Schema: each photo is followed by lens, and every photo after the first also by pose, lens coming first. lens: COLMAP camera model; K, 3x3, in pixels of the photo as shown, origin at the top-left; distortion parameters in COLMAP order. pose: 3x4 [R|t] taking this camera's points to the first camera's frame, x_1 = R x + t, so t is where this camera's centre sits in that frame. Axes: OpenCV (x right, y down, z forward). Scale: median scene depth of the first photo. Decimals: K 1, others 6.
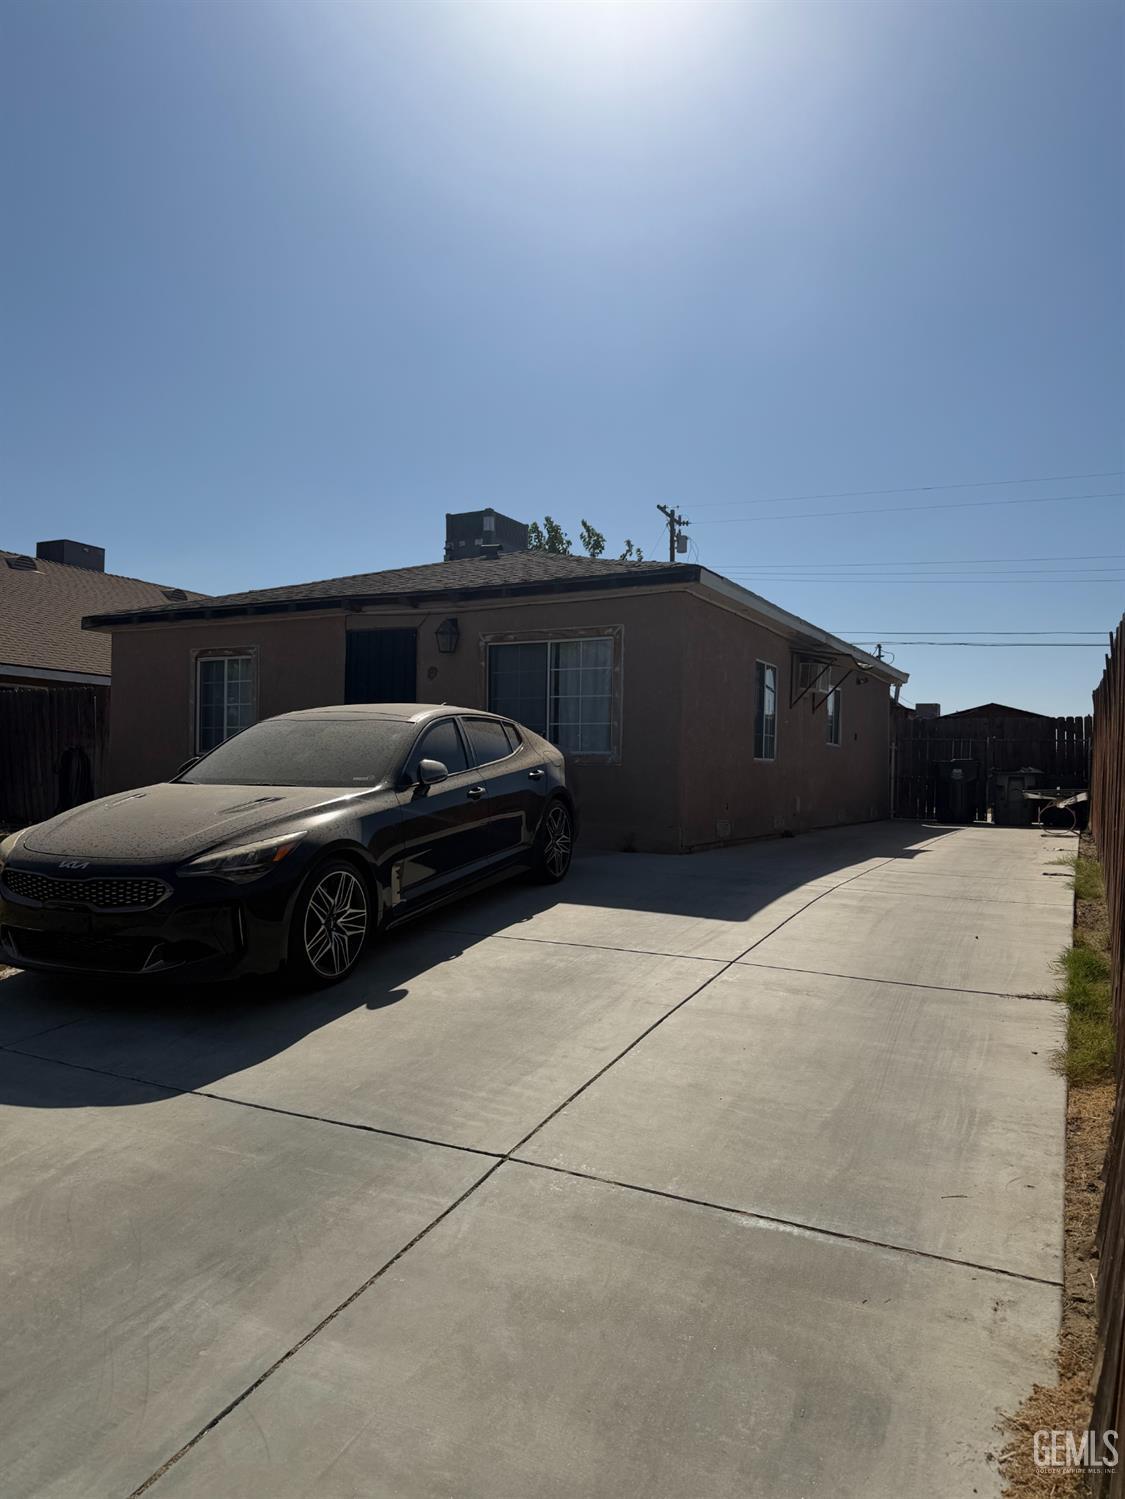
lens RADIAL K [[1059.6, 0, 562.5], [0, 1059.6, 749.5], [0, 0, 1]] dist [0.122601, -0.207660]
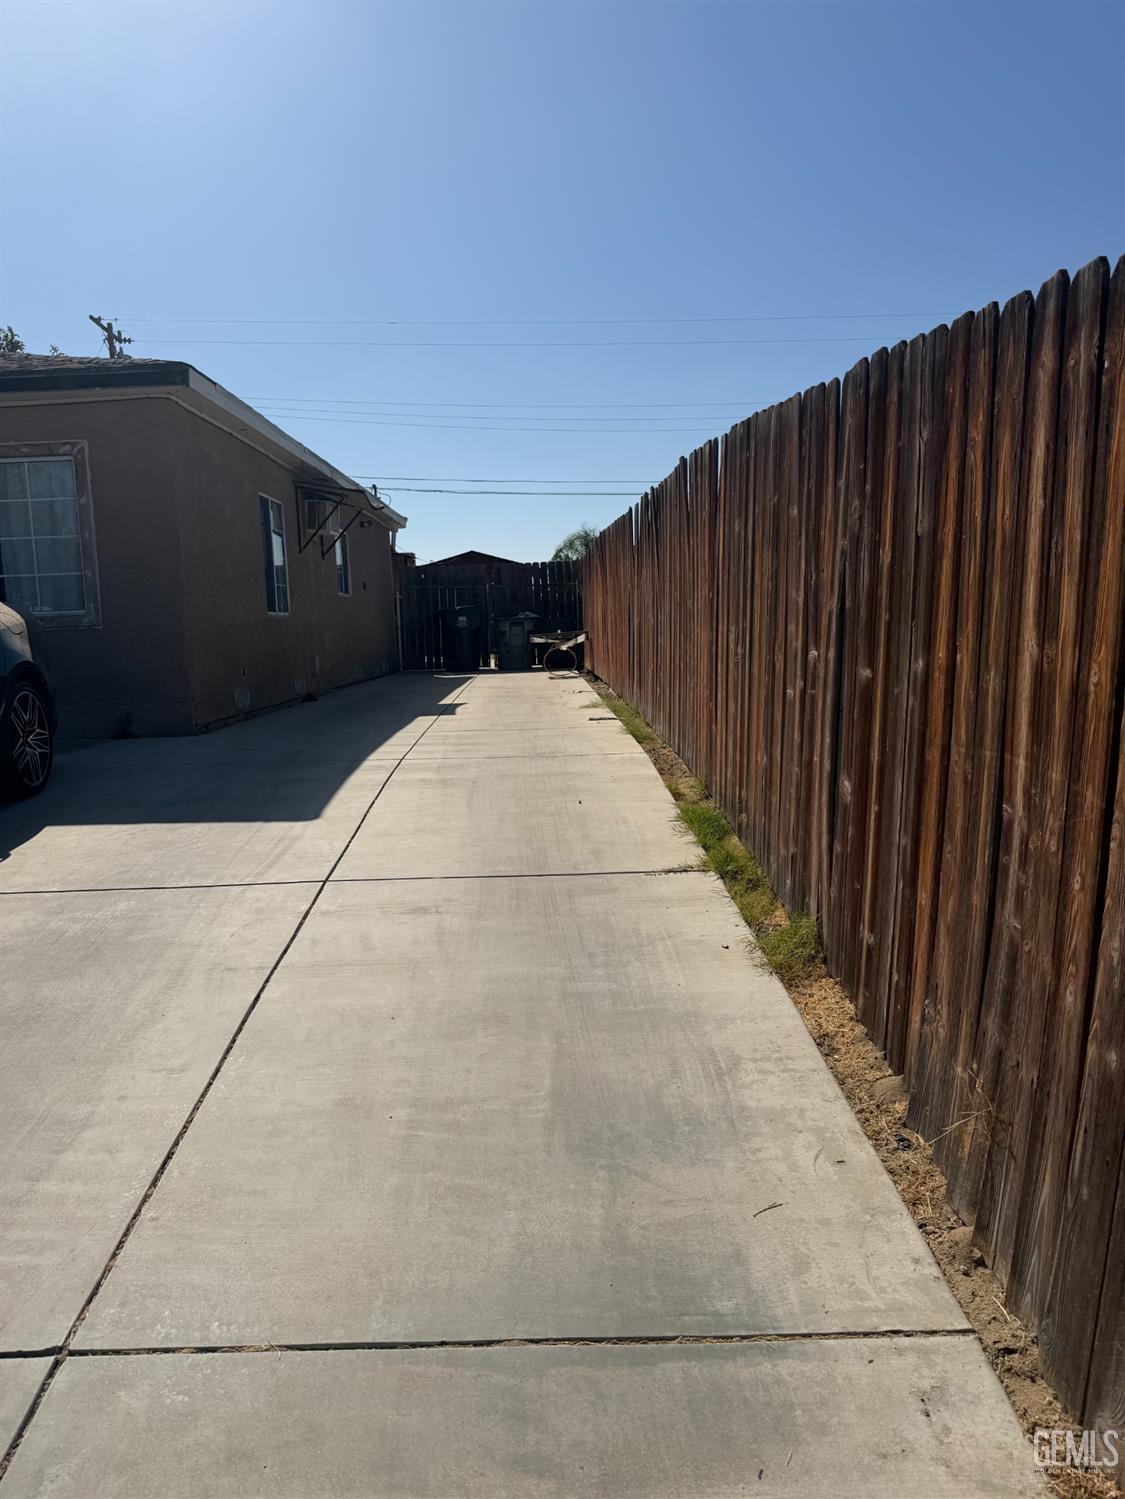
lens RADIAL K [[1059.6, 0, 562.5], [0, 1059.6, 749.5], [0, 0, 1]] dist [0.122601, -0.207660]
pose [[0.883949, -0.102226, 0.456271, -0.032278], [0.039453, 0.988635, 0.145067, 0.003616], [-0.465915, -0.110231, 0.877936, 0.302661]]
